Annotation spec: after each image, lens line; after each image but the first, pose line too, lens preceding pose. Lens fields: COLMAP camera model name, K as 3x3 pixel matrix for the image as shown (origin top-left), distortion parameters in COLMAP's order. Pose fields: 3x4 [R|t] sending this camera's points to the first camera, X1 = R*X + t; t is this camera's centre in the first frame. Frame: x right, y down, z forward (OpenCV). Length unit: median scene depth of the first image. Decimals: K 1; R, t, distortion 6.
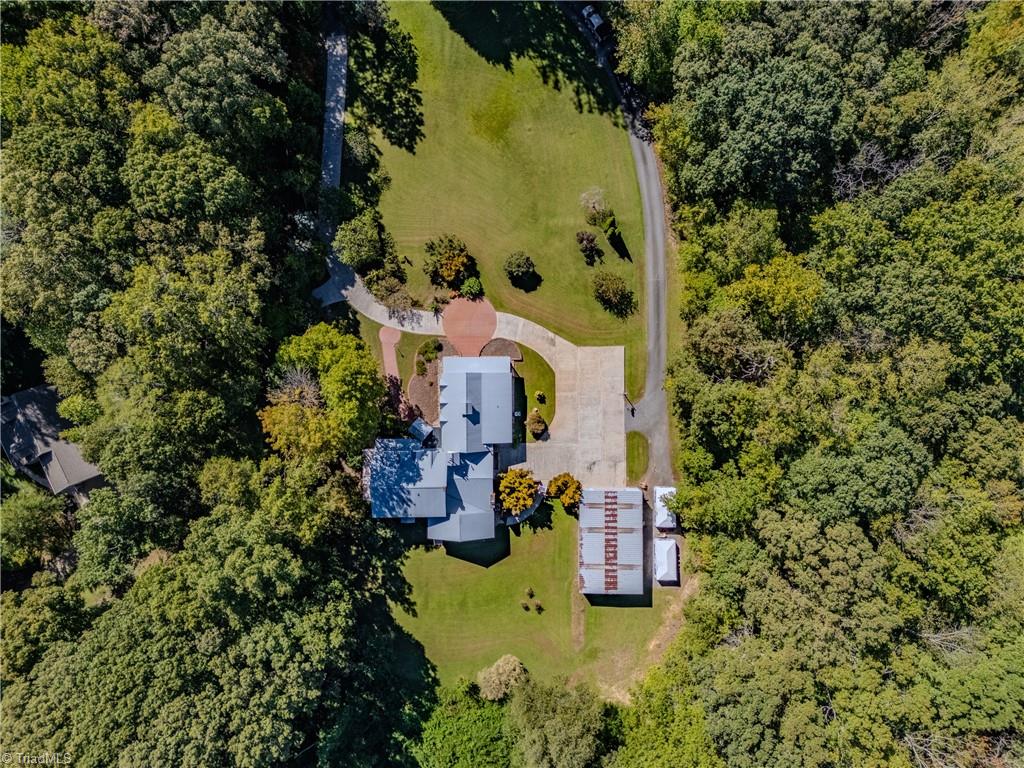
lens RADIAL K [[751.2, 0, 516.8], [0, 751.2, 380.0], [0, 0, 1]] dist [0.094580, -0.073281]
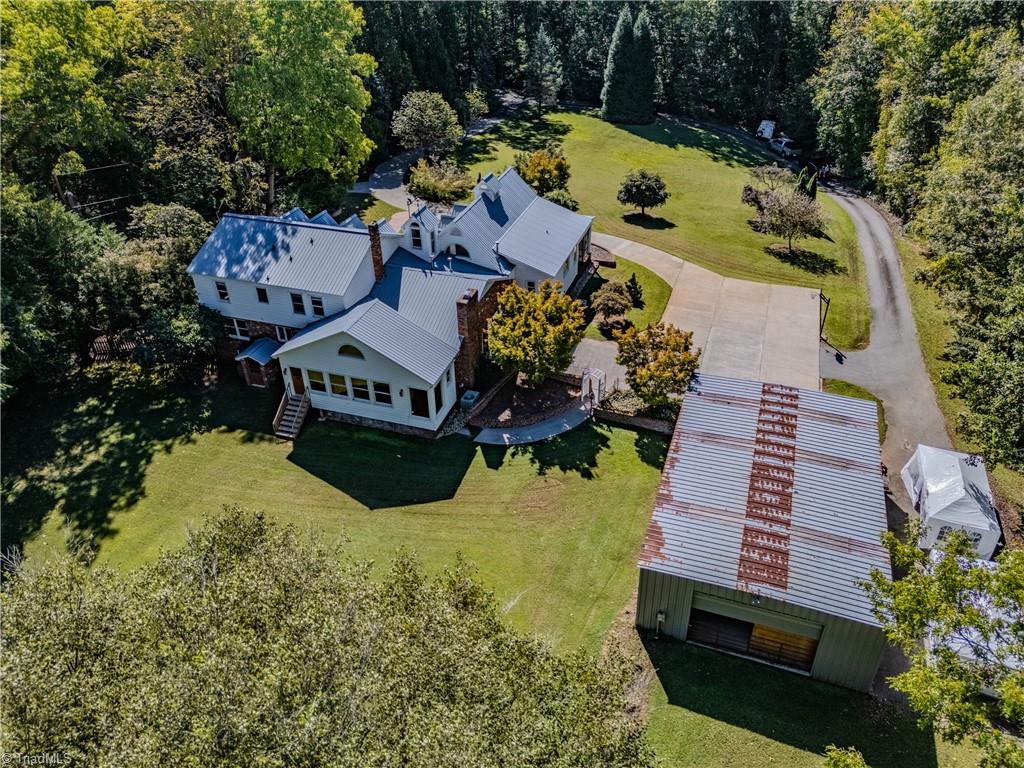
lens RADIAL K [[751.2, 0, 511.9], [0, 751.2, 378.5], [0, 0, 1]] dist [0.094580, -0.073281]
pose [[0.945528, 0.164079, -0.281168, 0.102141], [-0.325051, 0.523265, -0.787741, 0.459015], [0.017874, 0.836224, 0.548096, 0.773939]]
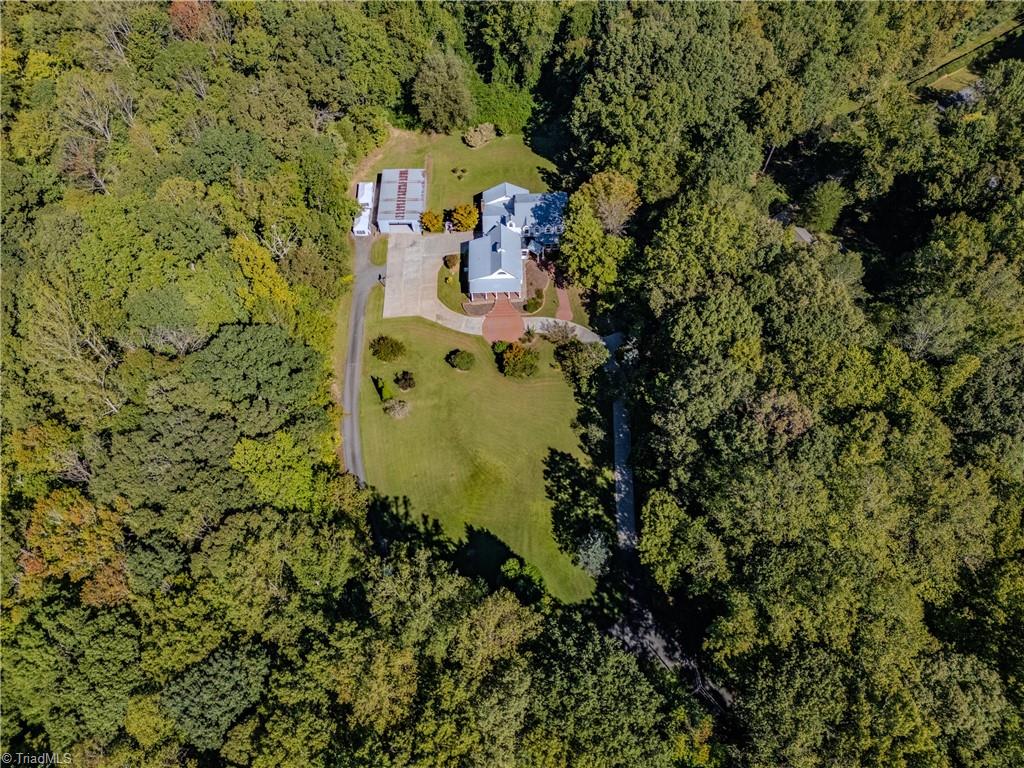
lens RADIAL K [[751.2, 0, 509.6], [0, 751.2, 391.9], [0, 0, 1]] dist [0.094580, -0.073281]
pose [[-0.999900, 0.013297, 0.004711, -0.079307], [-0.008870, -0.852276, 0.523018, -0.833619], [0.010969, 0.522924, 0.852309, -0.021968]]
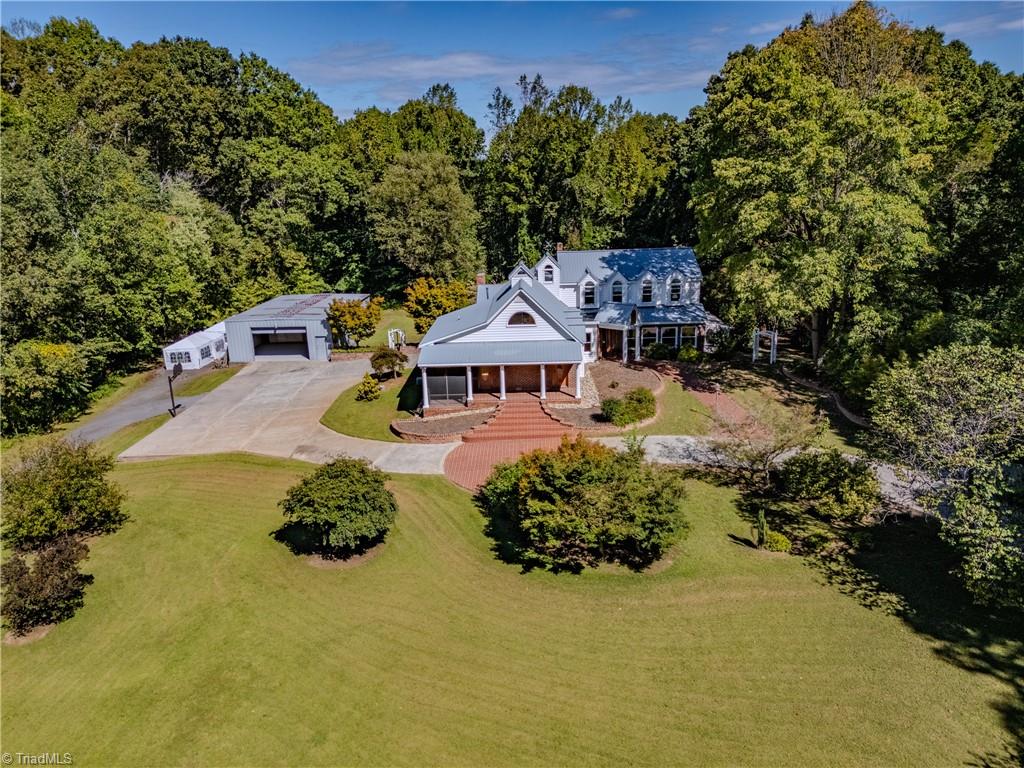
lens RADIAL K [[751.2, 0, 514.1], [0, 751.2, 383.9], [0, 0, 1]] dist [0.094580, -0.073281]
pose [[-0.999339, 0.021517, 0.029308, -0.067718], [0.022490, -0.267565, 0.963277, -0.407252], [0.028568, 0.963300, 0.266904, 0.873930]]
